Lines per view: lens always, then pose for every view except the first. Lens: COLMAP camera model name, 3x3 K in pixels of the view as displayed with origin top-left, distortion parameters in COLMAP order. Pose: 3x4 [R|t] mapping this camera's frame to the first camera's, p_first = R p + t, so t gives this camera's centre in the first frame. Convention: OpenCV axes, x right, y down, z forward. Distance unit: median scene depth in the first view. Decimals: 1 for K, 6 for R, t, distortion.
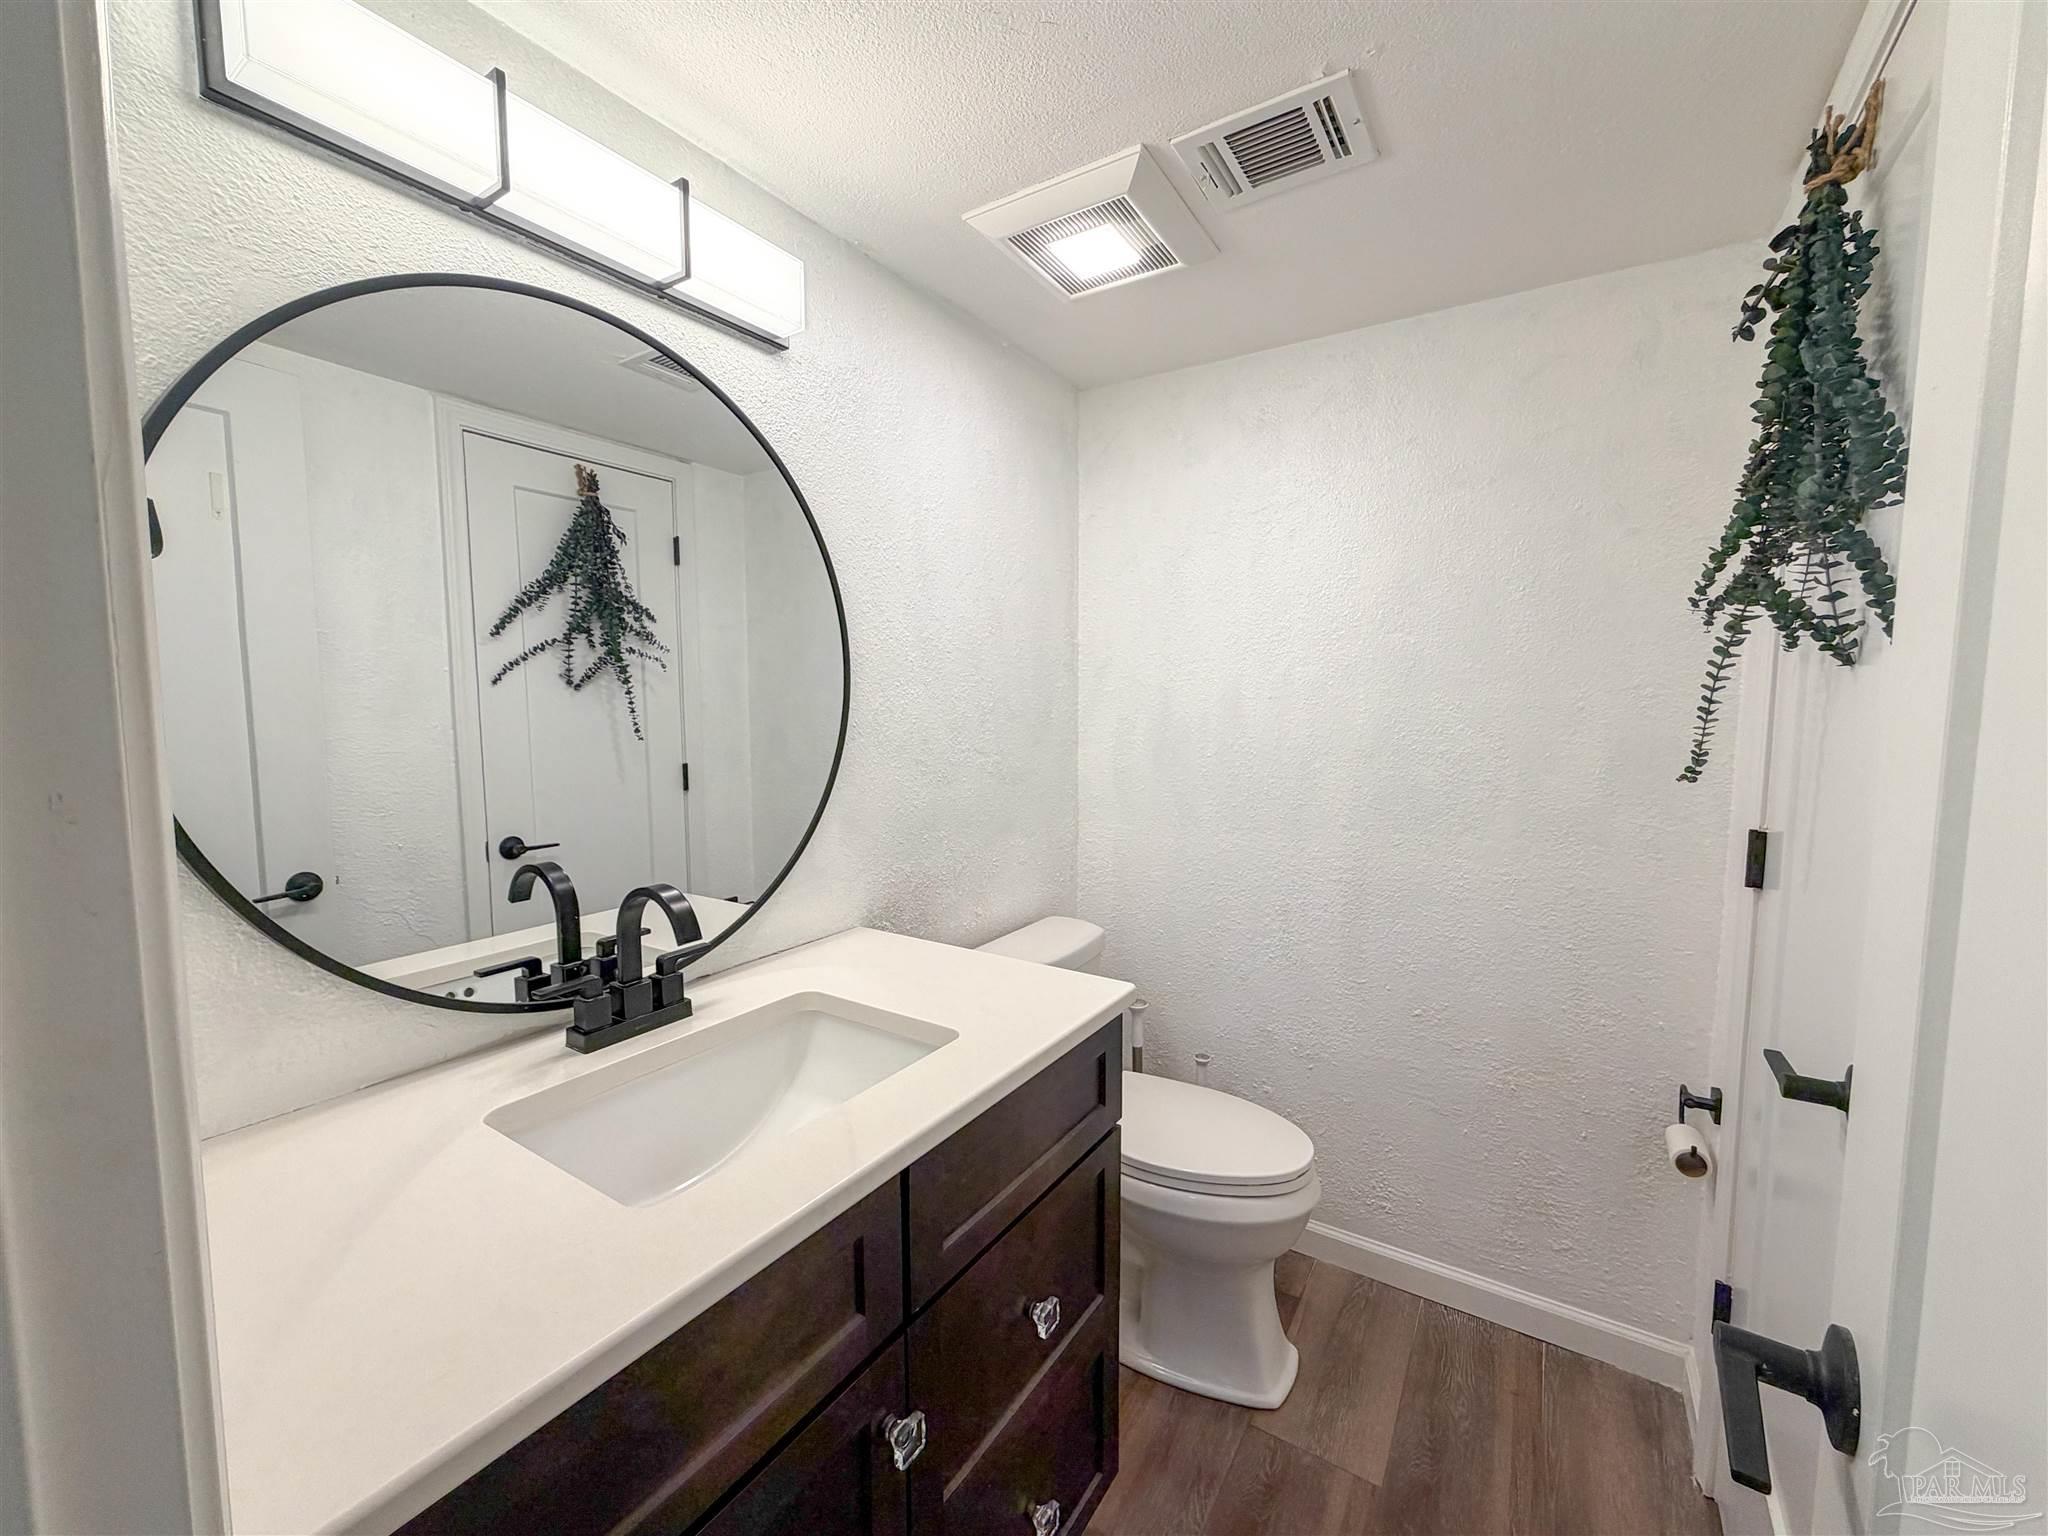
lens RADIAL K [[826.0, 0, 1014.2], [0, 826.0, 767.2], [0, 0, 1]] dist [0.000325, -0.000117]
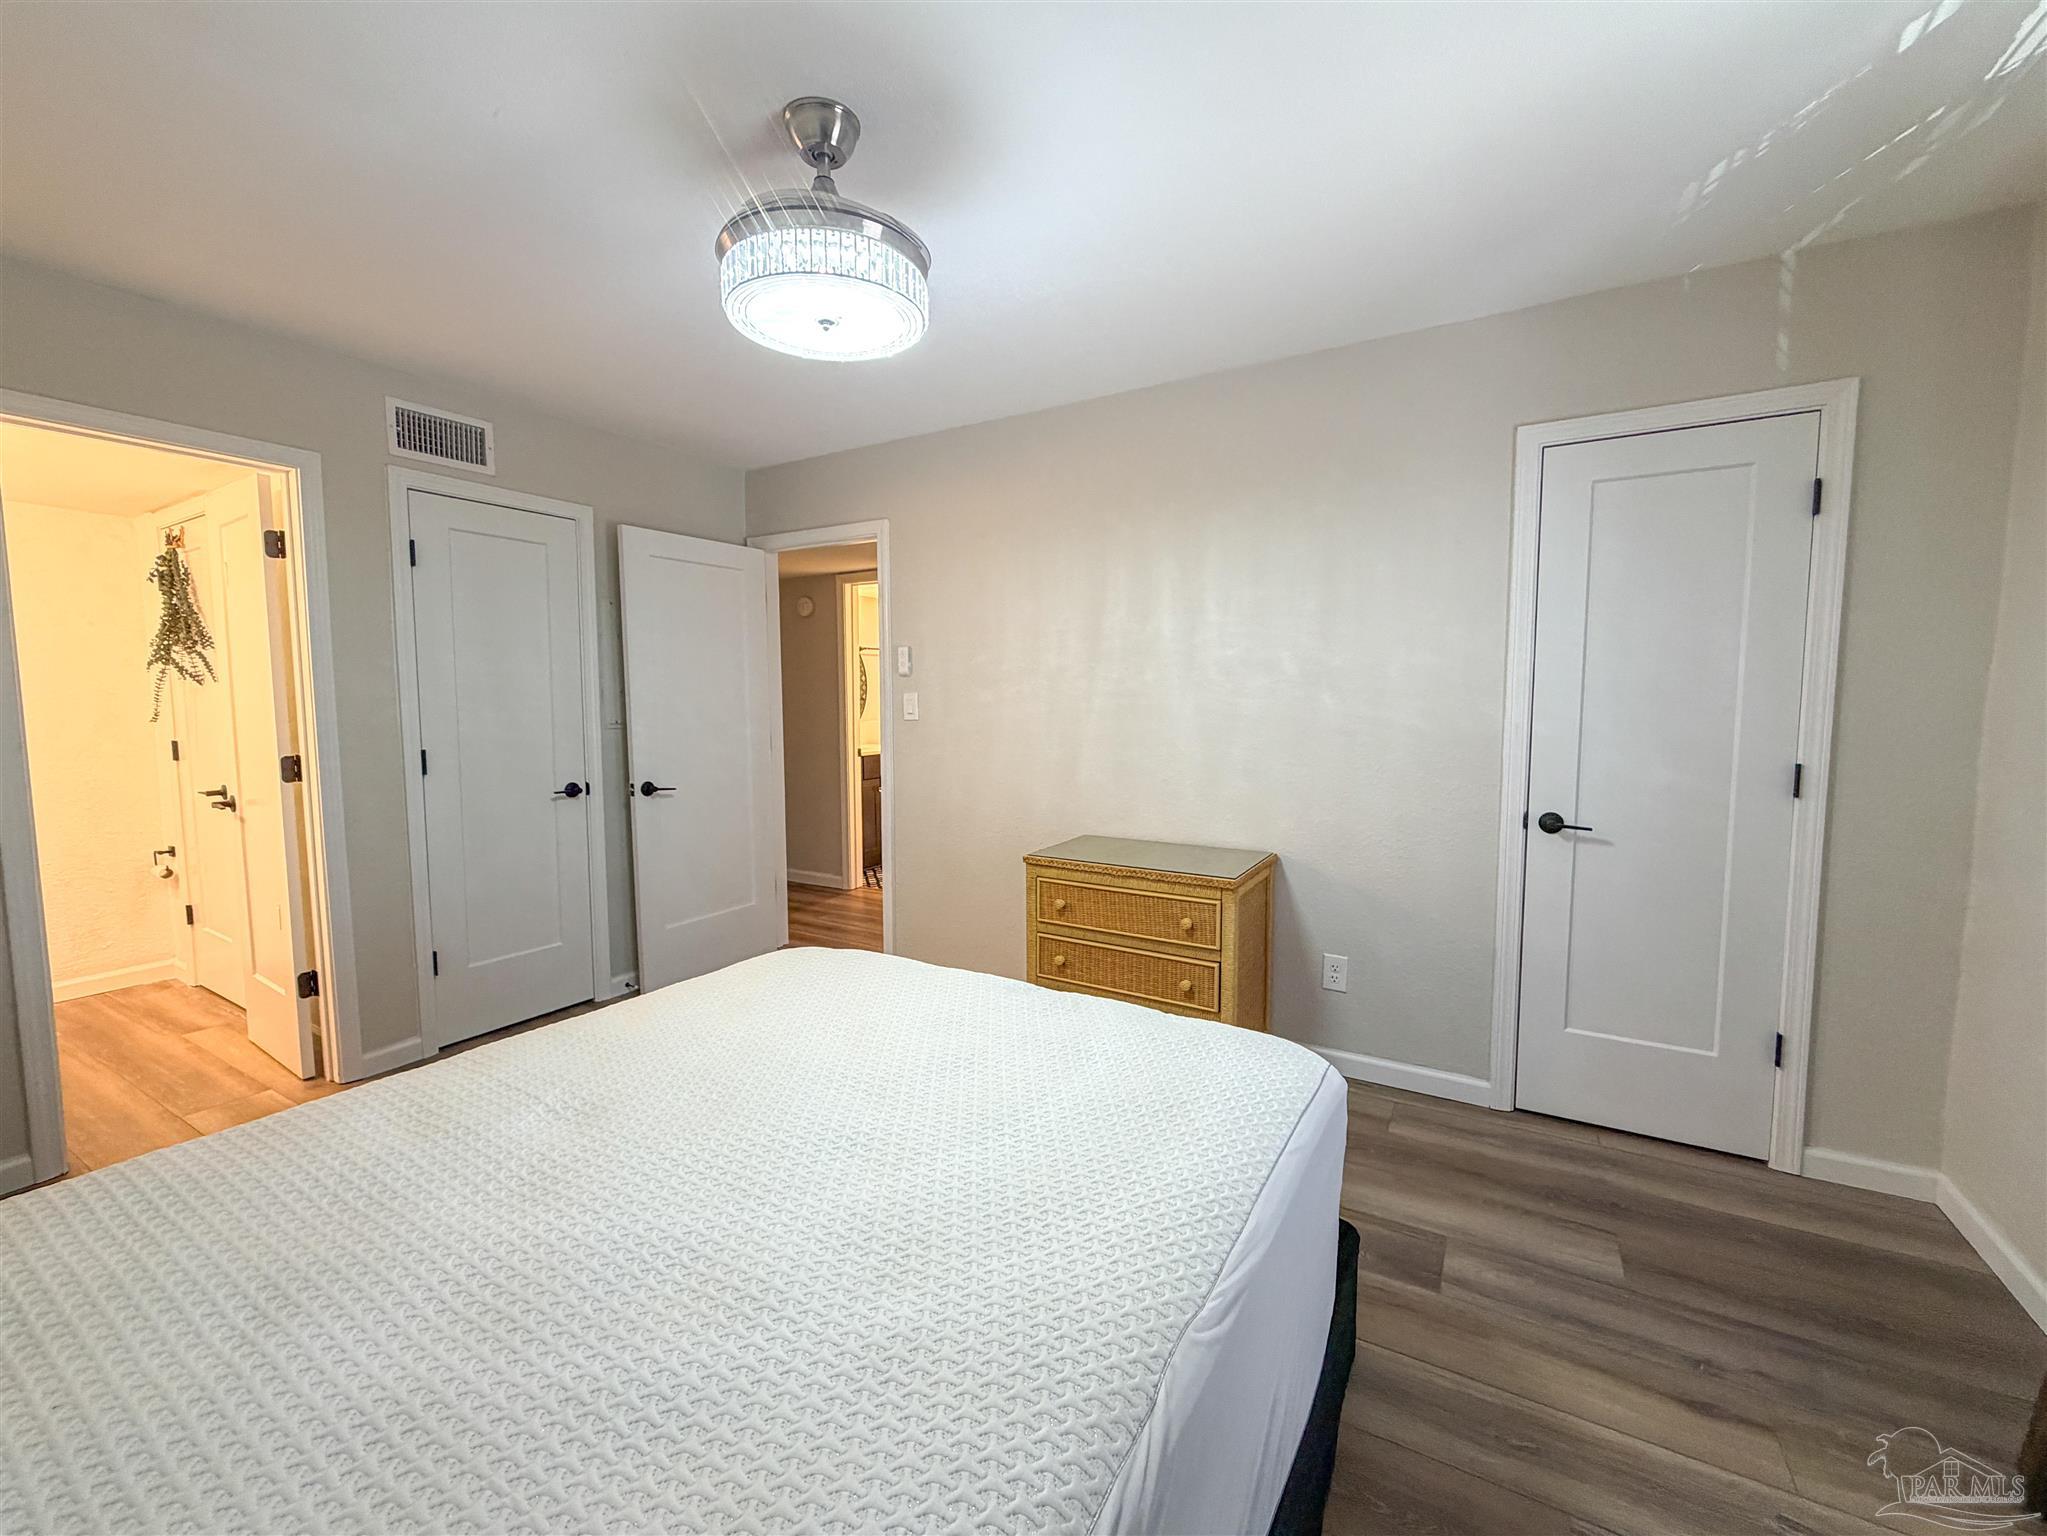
lens RADIAL K [[825.6, 0, 1013.7], [0, 825.6, 767.2], [0, 0, 1]] dist [0.000325, -0.000117]
pose [[-0.036774, -0.084288, 0.995763, -2.691012], [0.085178, 0.992546, 0.087162, 0.215232], [-0.995687, 0.088022, -0.029321, -2.351218]]
